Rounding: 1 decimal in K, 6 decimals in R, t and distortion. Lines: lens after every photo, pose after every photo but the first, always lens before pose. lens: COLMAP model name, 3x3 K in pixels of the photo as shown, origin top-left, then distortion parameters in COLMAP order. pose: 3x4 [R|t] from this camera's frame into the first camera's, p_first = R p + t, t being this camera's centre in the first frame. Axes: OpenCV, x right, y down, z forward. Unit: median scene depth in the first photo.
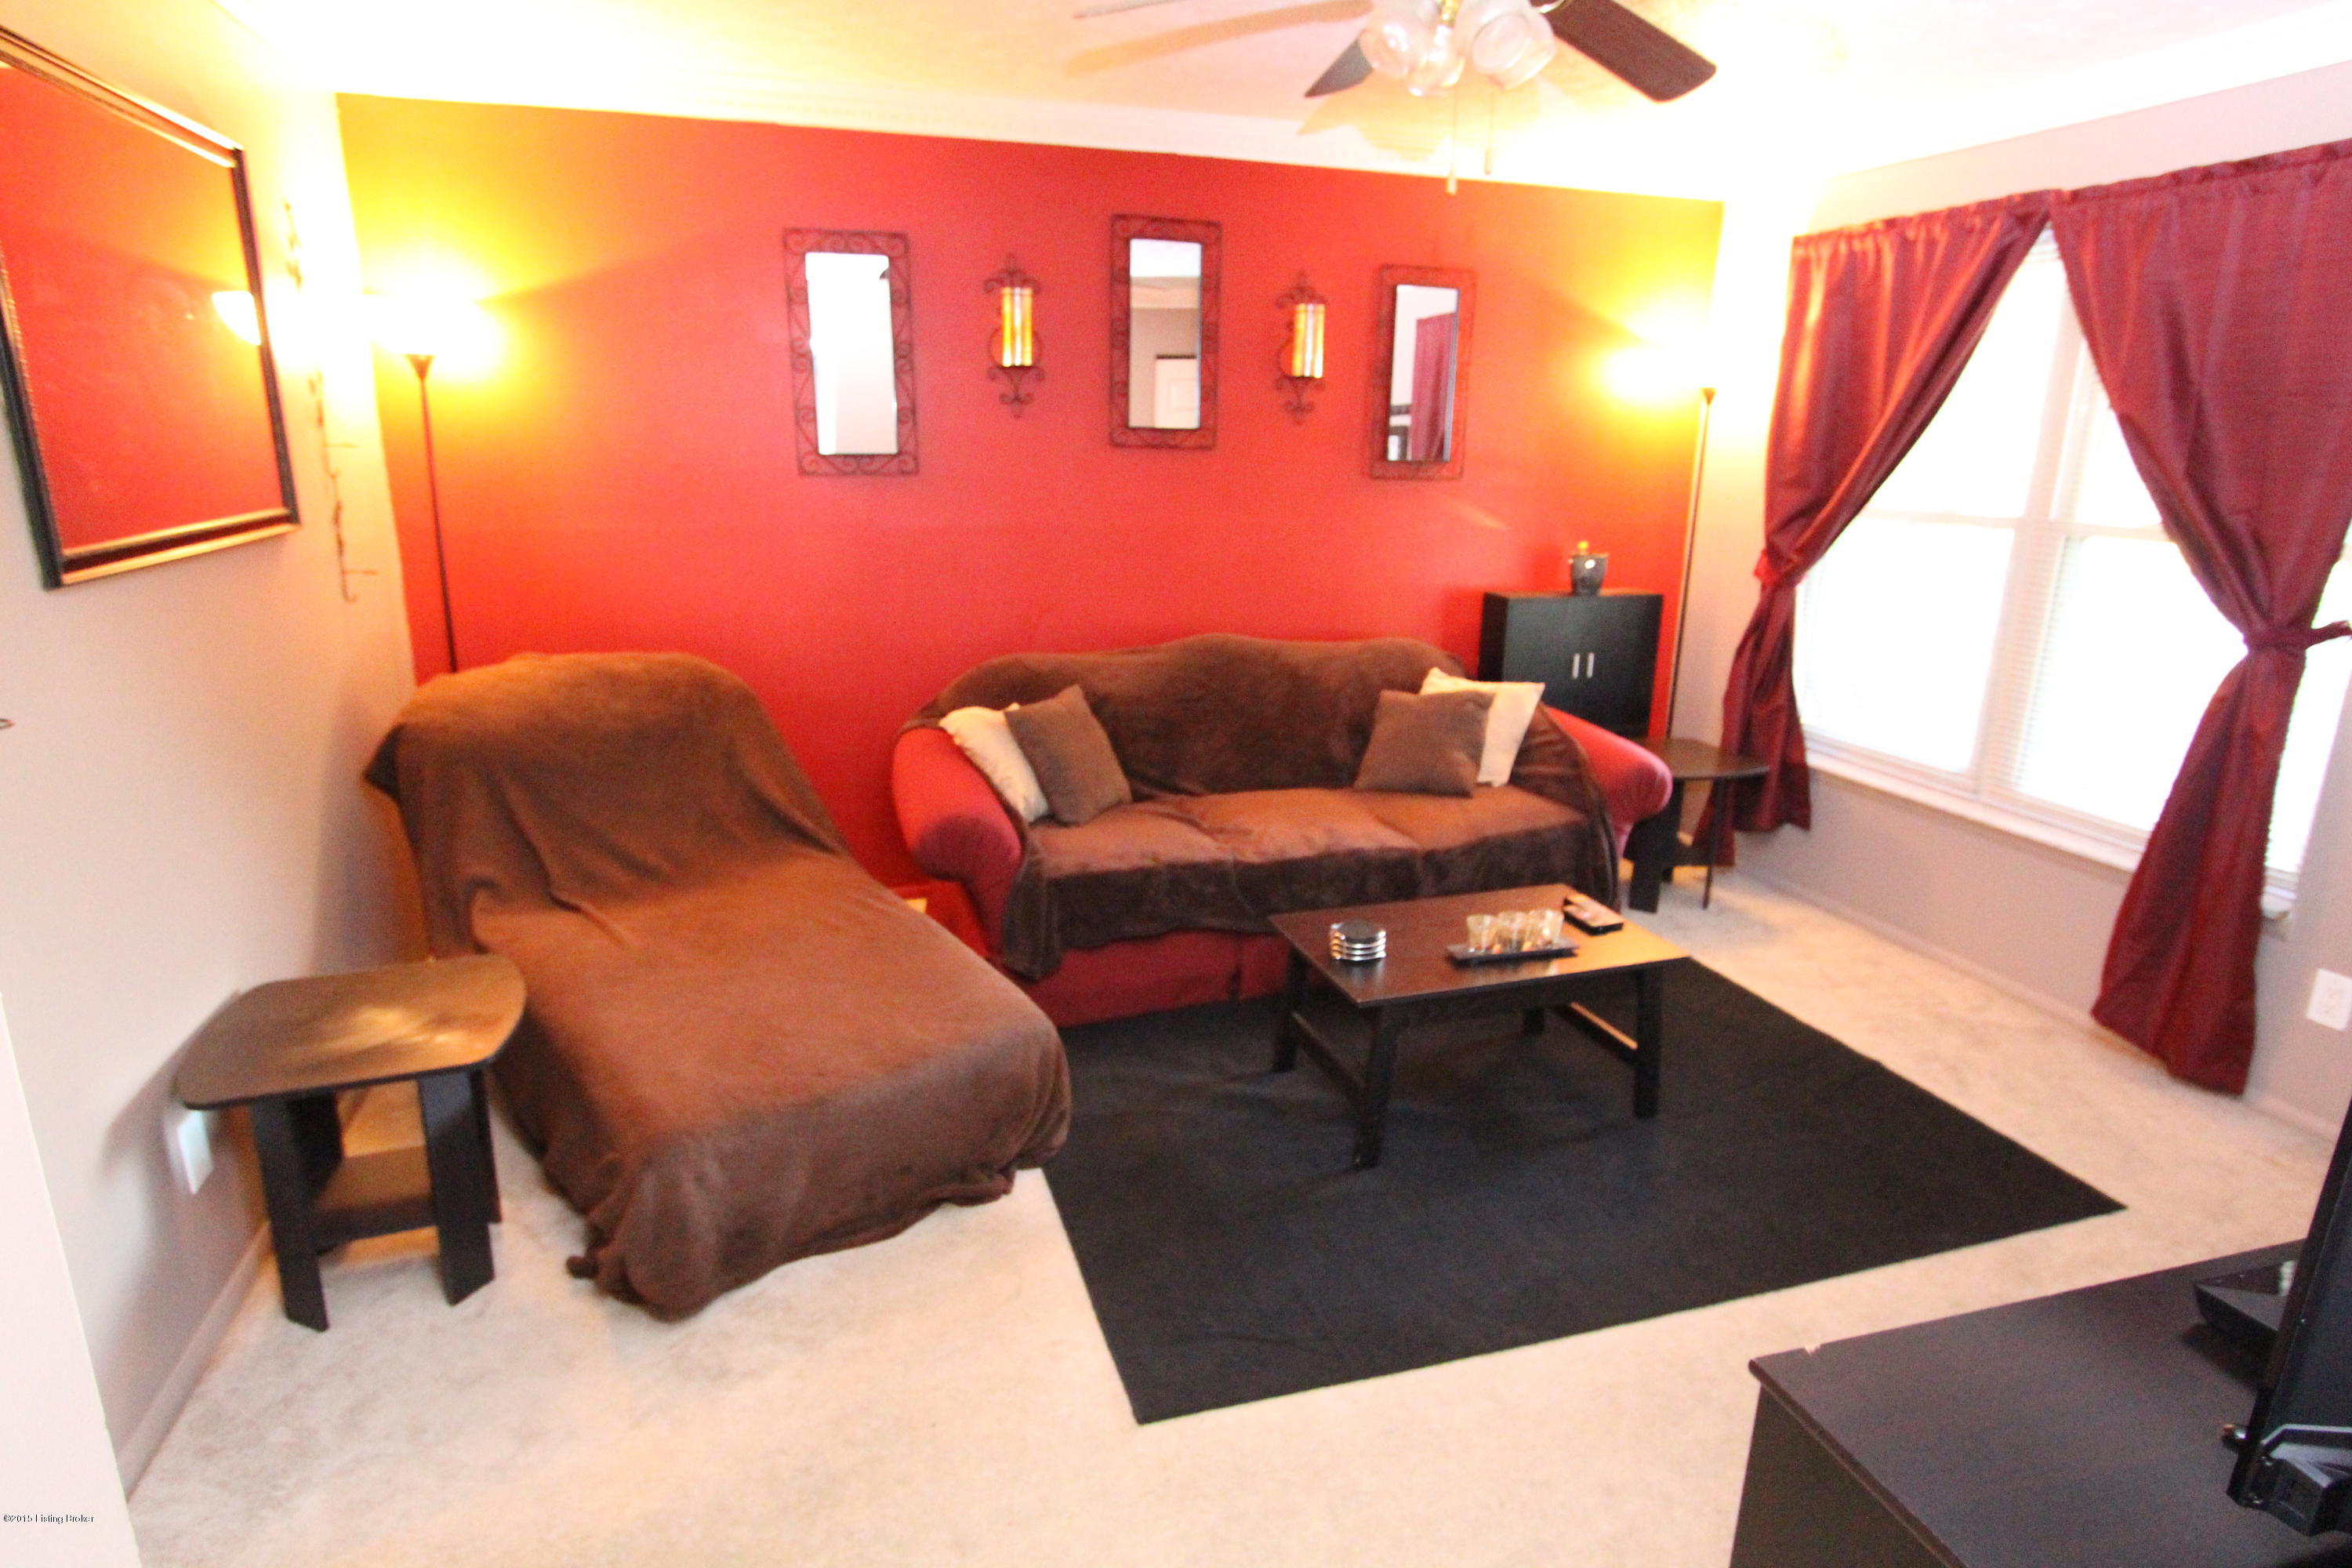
lens RADIAL K [[1298.1, 0, 1176.0], [0, 1298.1, 784.0], [0, 0, 1]] dist [-0.002029, 0.000301]
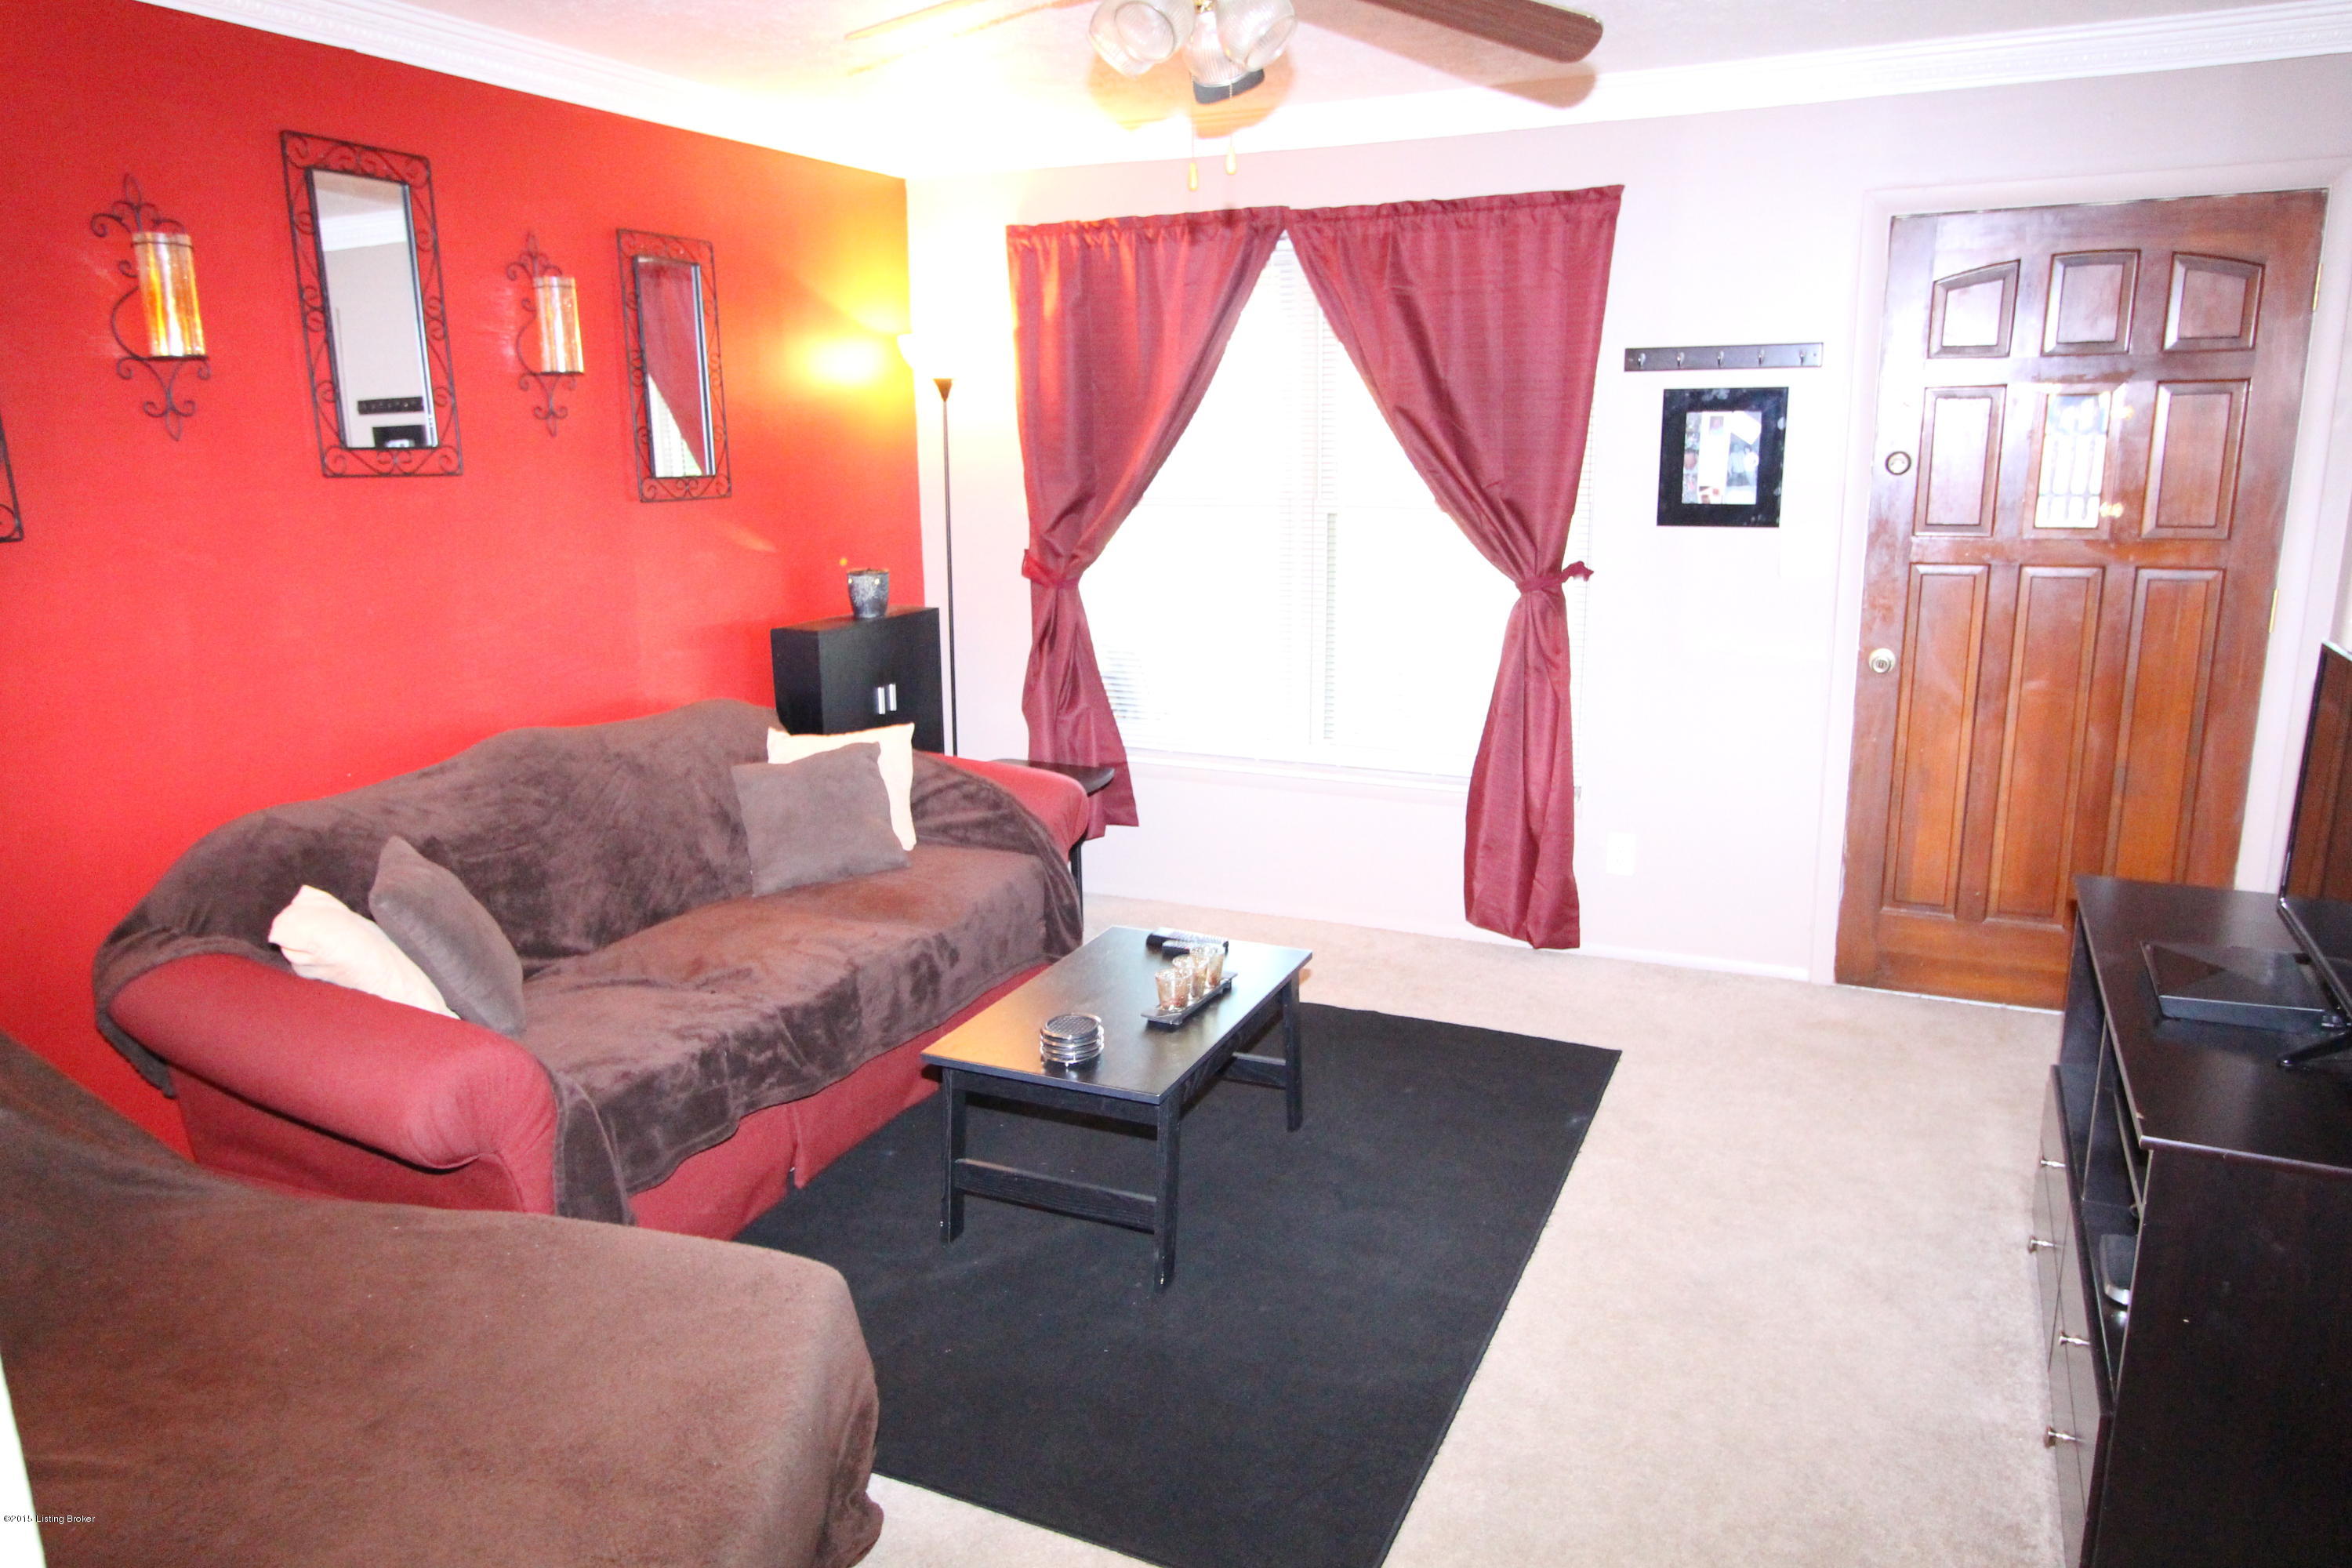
lens RADIAL K [[1583.4, 0, 1176.0], [0, 1583.4, 784.0], [0, 0, 1]] dist [-0.000722, 0.000856]
pose [[0.675233, -0.189002, 0.712978, -0.369636], [0.218004, 0.974568, 0.051884, -0.056350], [-0.704652, 0.120398, 0.699264, 0.152498]]
